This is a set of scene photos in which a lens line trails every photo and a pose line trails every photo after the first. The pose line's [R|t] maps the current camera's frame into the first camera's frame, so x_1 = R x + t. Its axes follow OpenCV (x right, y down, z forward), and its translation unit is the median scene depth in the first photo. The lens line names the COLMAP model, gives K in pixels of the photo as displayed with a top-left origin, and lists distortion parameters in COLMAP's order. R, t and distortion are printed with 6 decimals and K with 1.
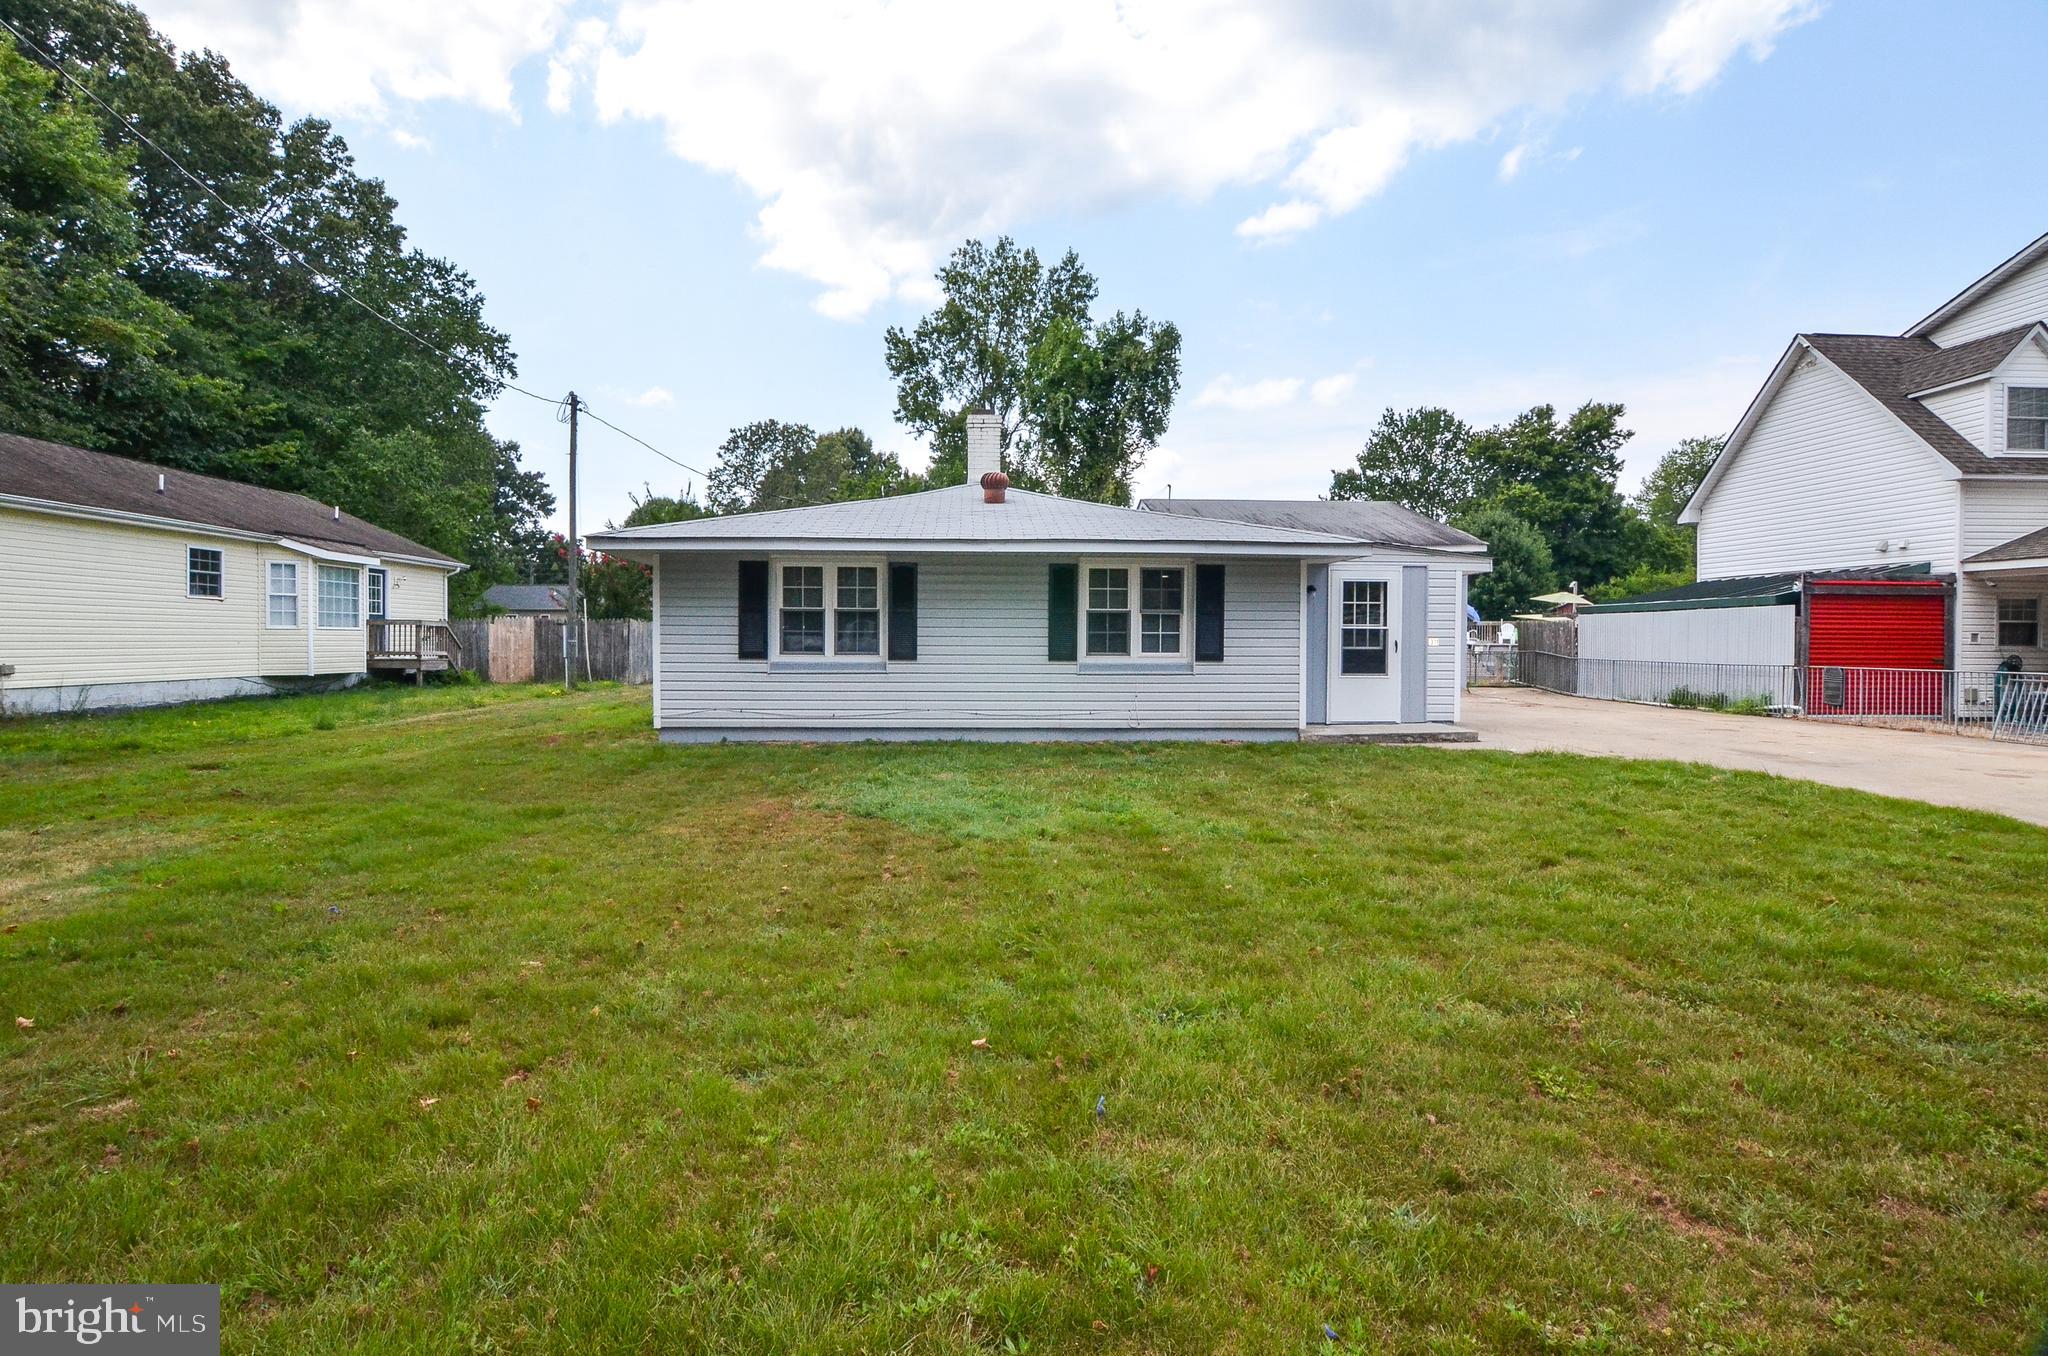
lens RADIAL K [[963.9, 0, 1024.0], [0, 963.9, 678.0], [0, 0, 1]] dist [-0.021094, -0.000232]
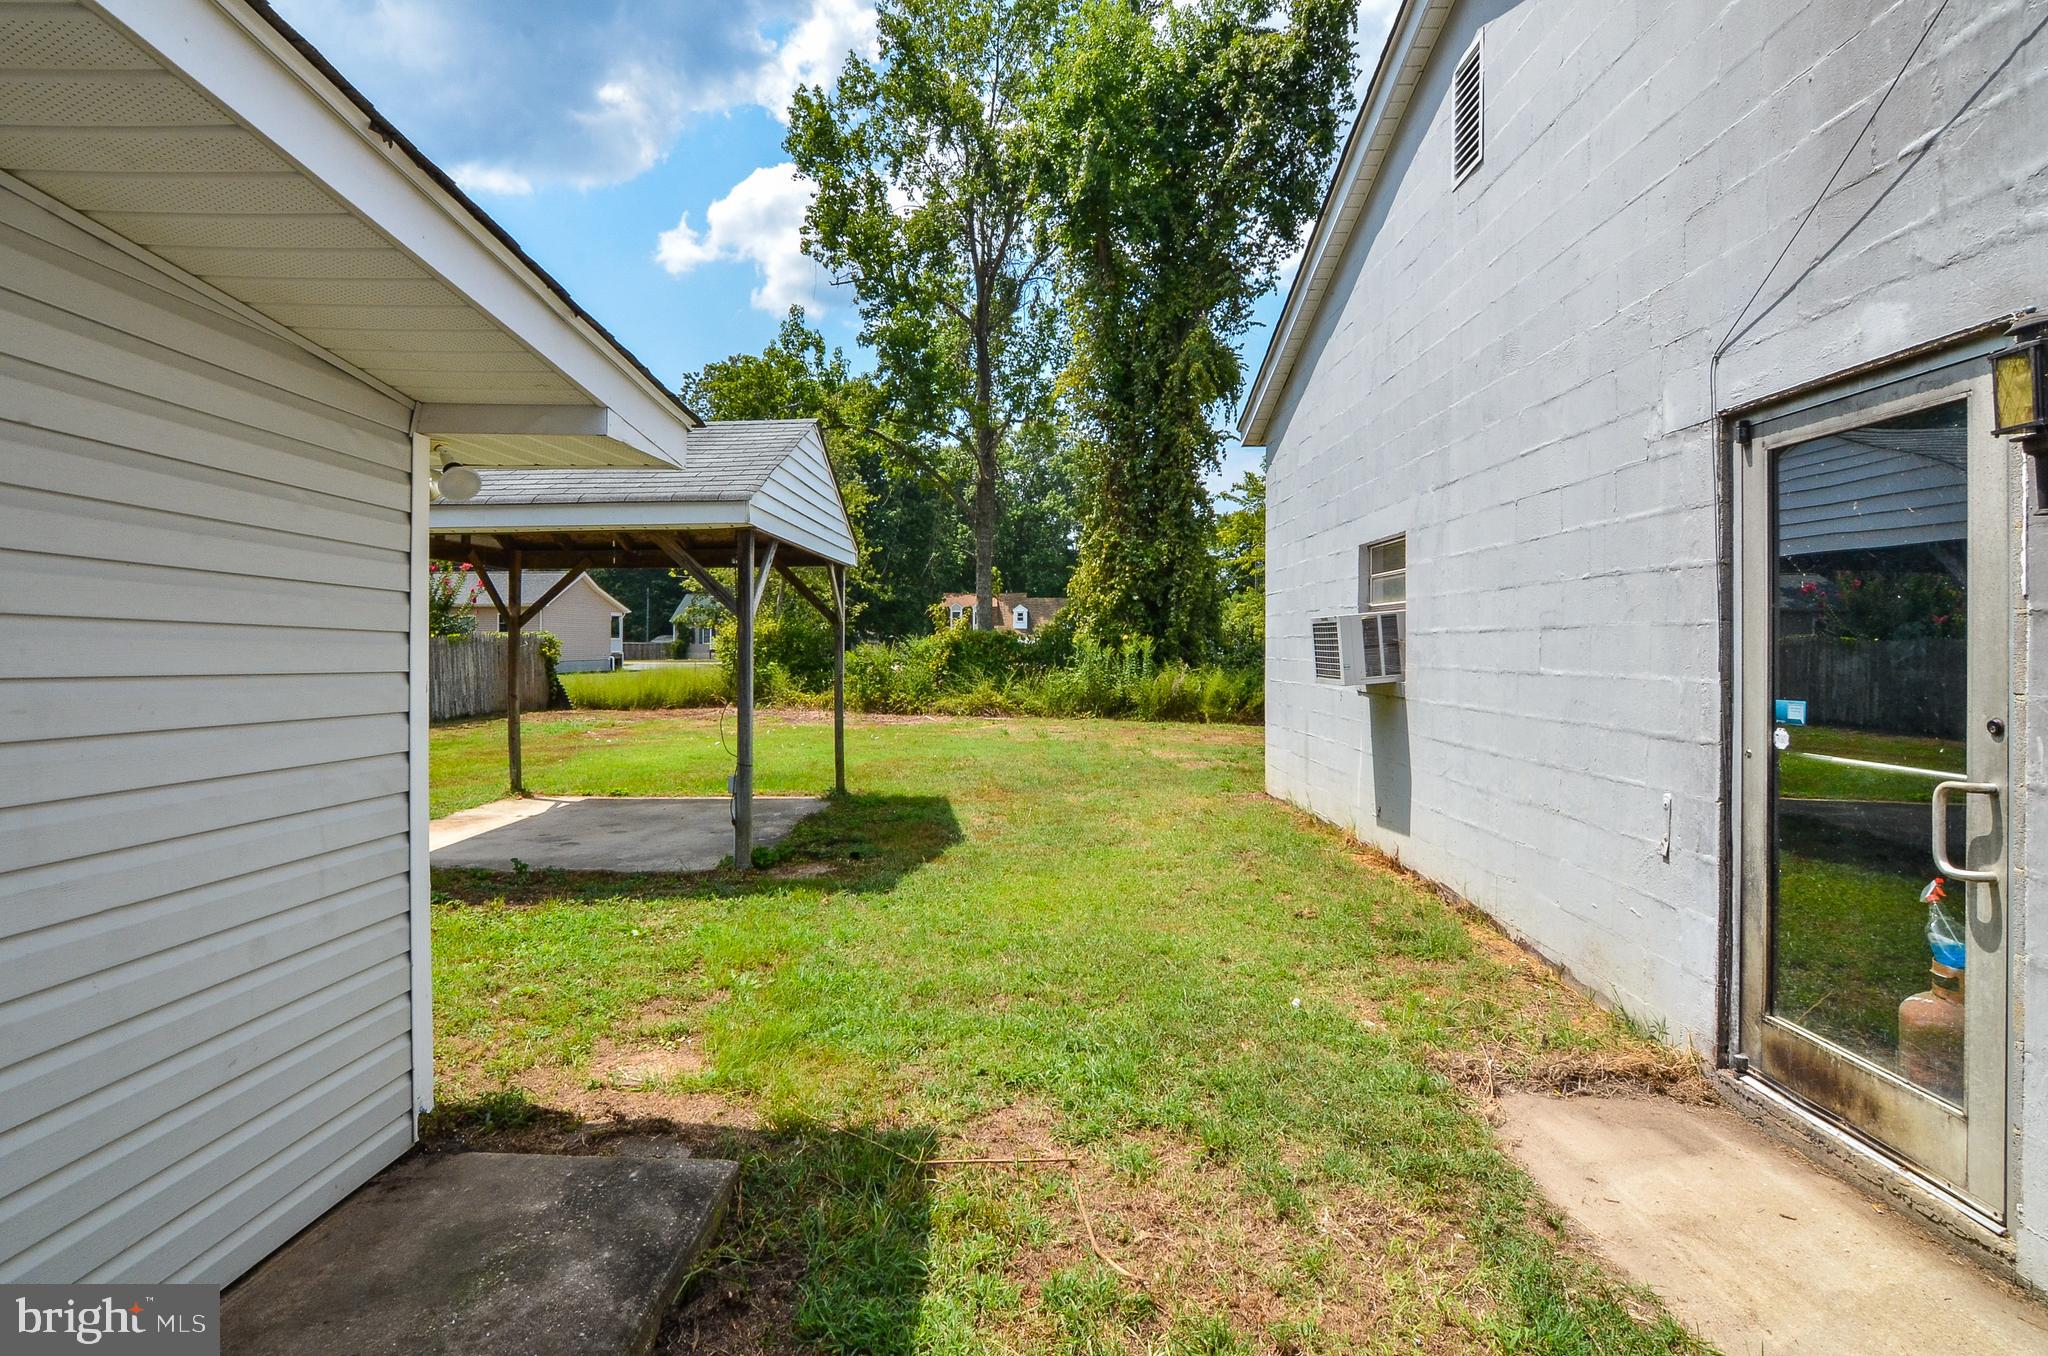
lens RADIAL K [[1008.1, 0, 1019.1], [0, 1008.1, 652.4], [0, 0, 1]] dist [-0.003031, 0.000202]
pose [[0.997880, -0.005233, -0.064864, 0.074711], [0.003255, 0.999527, -0.030572, -0.067160], [0.064993, 0.030296, 0.997426, 1.324068]]
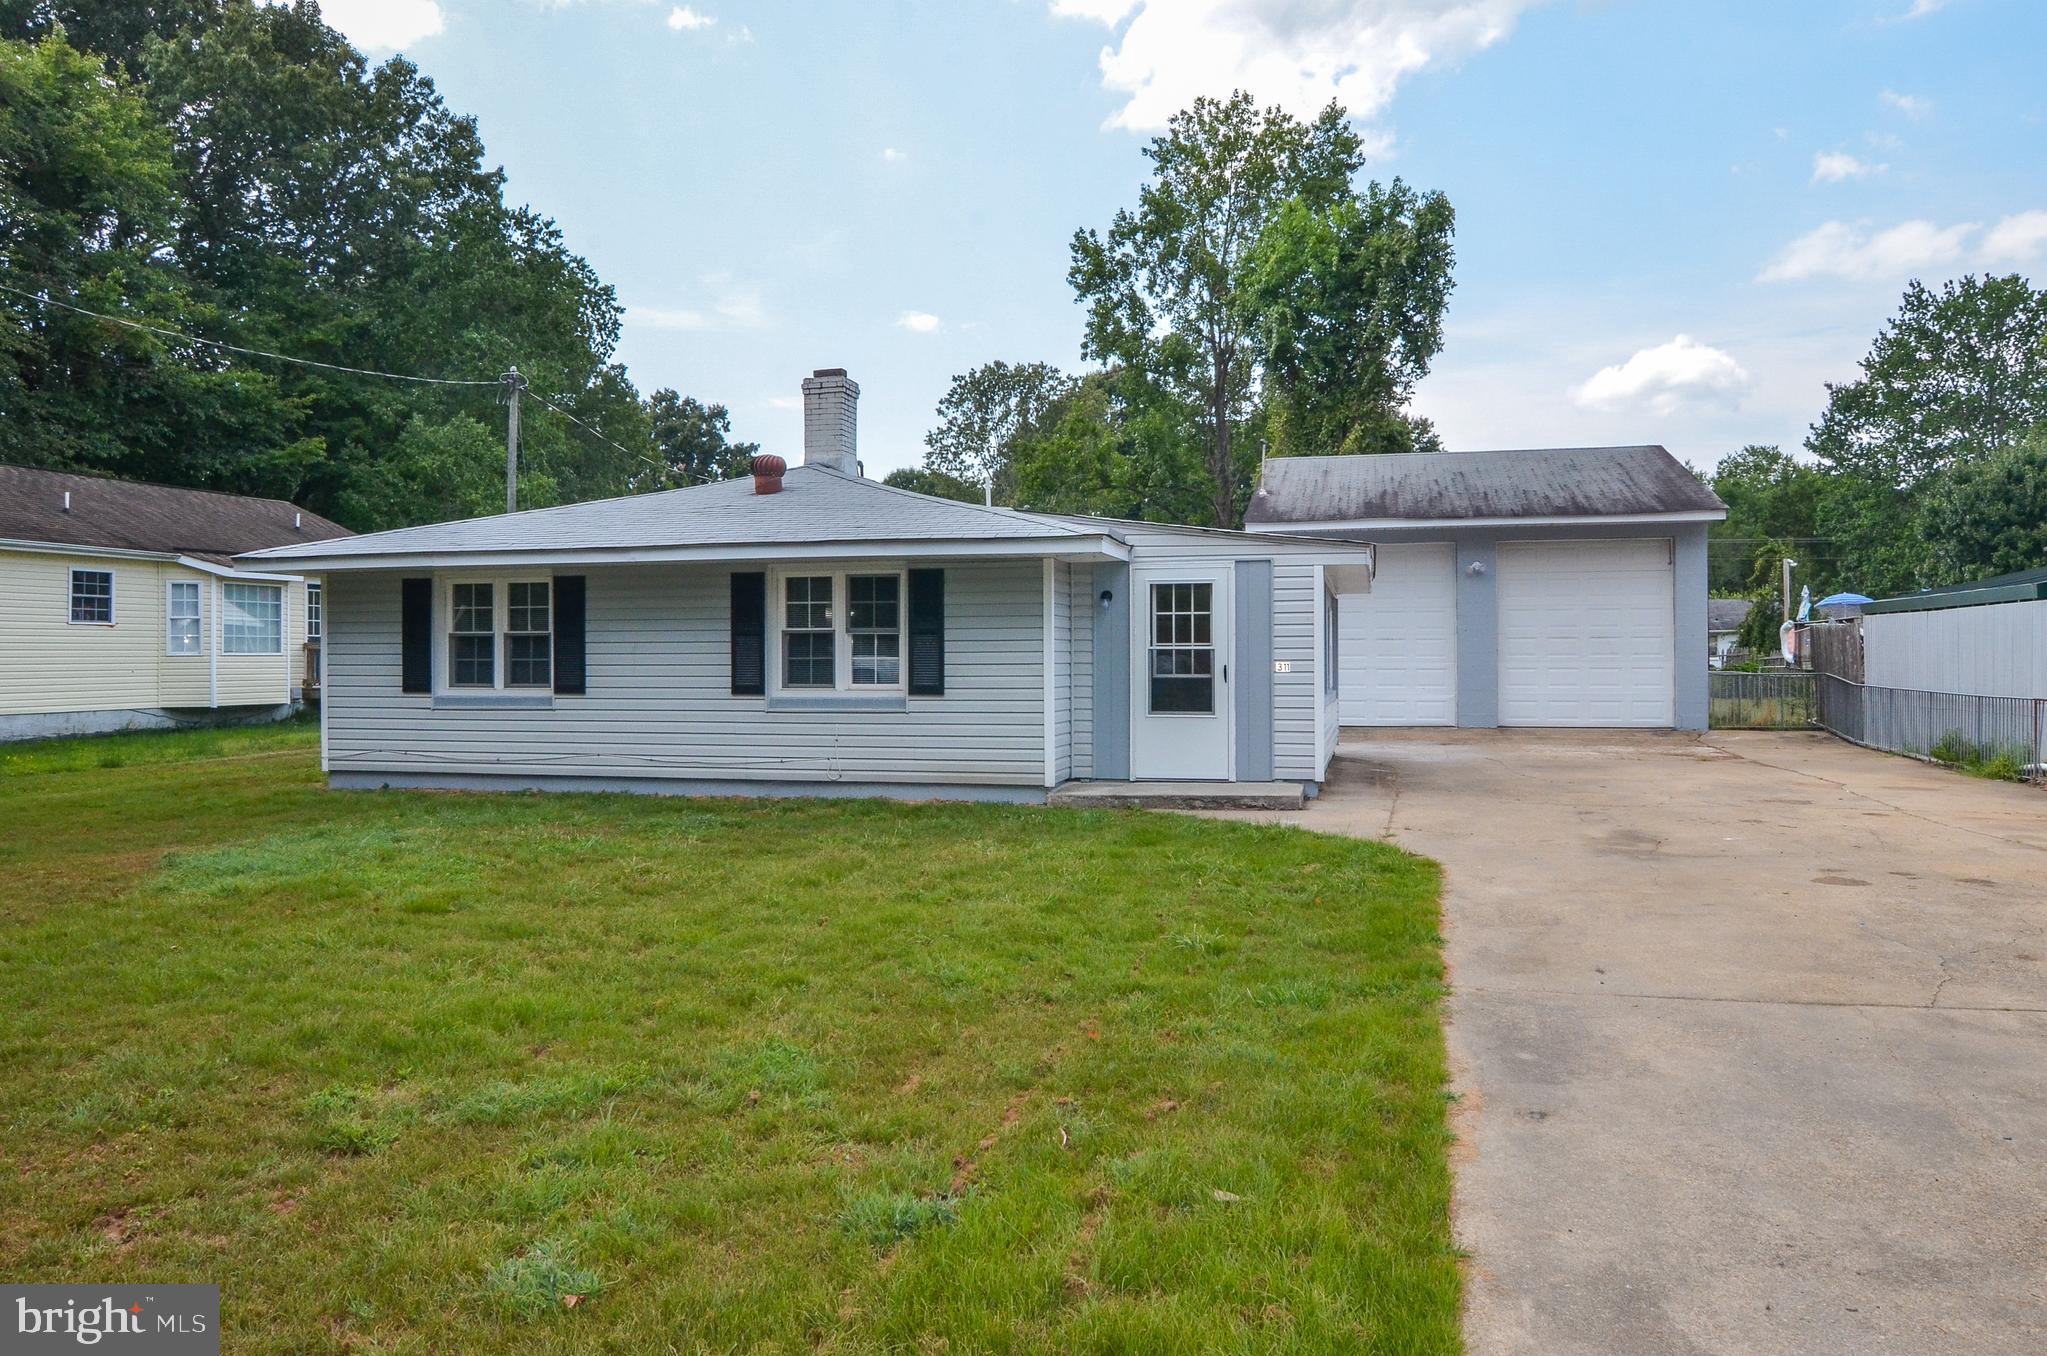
lens RADIAL K [[1382.0, 0, 1056.3], [0, 1382.0, 671.3], [0, 0, 1]] dist [-0.038318, 0.001198]
pose [[0.961304, -0.004446, -0.275452, 0.401247], [-0.002966, 0.999645, -0.026486, -0.005297], [0.275472, 0.026278, 0.960950, -0.013535]]
